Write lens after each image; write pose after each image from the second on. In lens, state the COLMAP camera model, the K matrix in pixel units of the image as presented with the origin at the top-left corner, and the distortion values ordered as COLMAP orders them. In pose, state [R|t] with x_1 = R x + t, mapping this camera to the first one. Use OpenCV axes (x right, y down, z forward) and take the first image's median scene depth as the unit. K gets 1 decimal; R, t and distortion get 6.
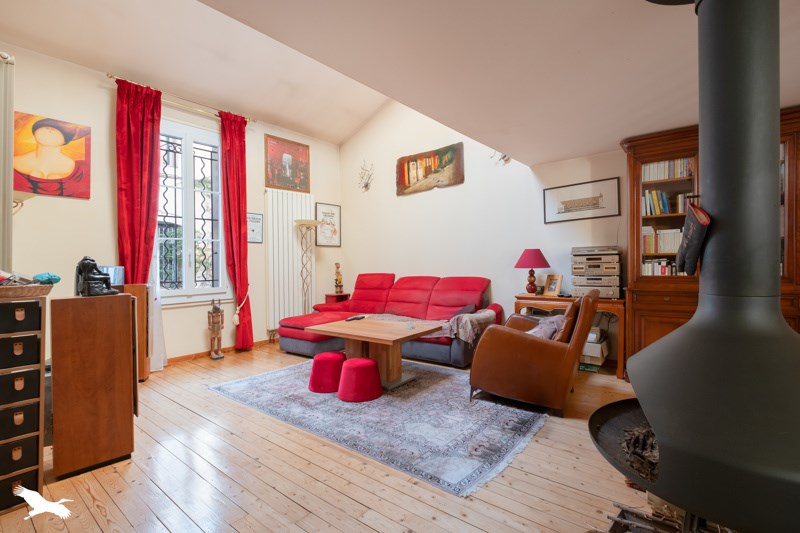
lens RADIAL K [[360.5, 0, 403.0], [0, 360.5, 265.1], [0, 0, 1]] dist [0.001830, -0.001082]
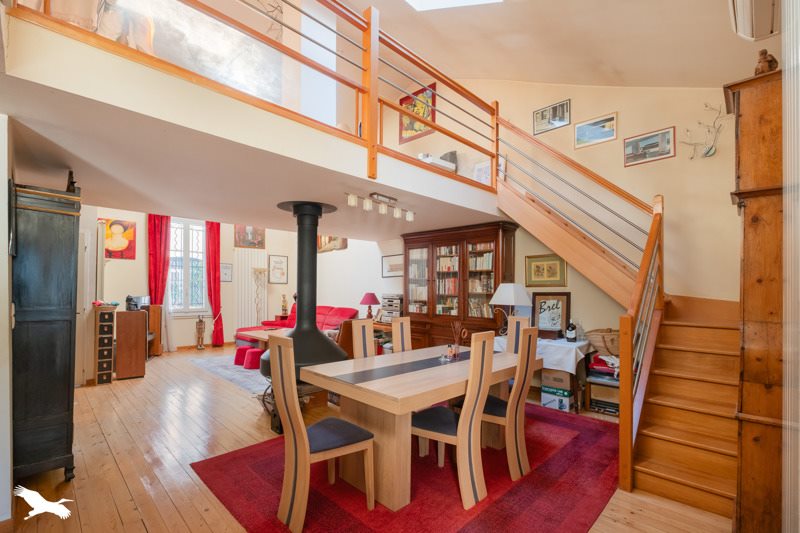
lens RADIAL K [[360.5, 0, 374.7], [0, 360.5, 296.4], [0, 0, 1]] dist [0.001830, -0.001082]
pose [[0.987696, 0.036138, -0.152151, 0.643866], [-0.032971, 0.999185, 0.023289, -0.070174], [0.152869, -0.017986, 0.988083, -0.657803]]
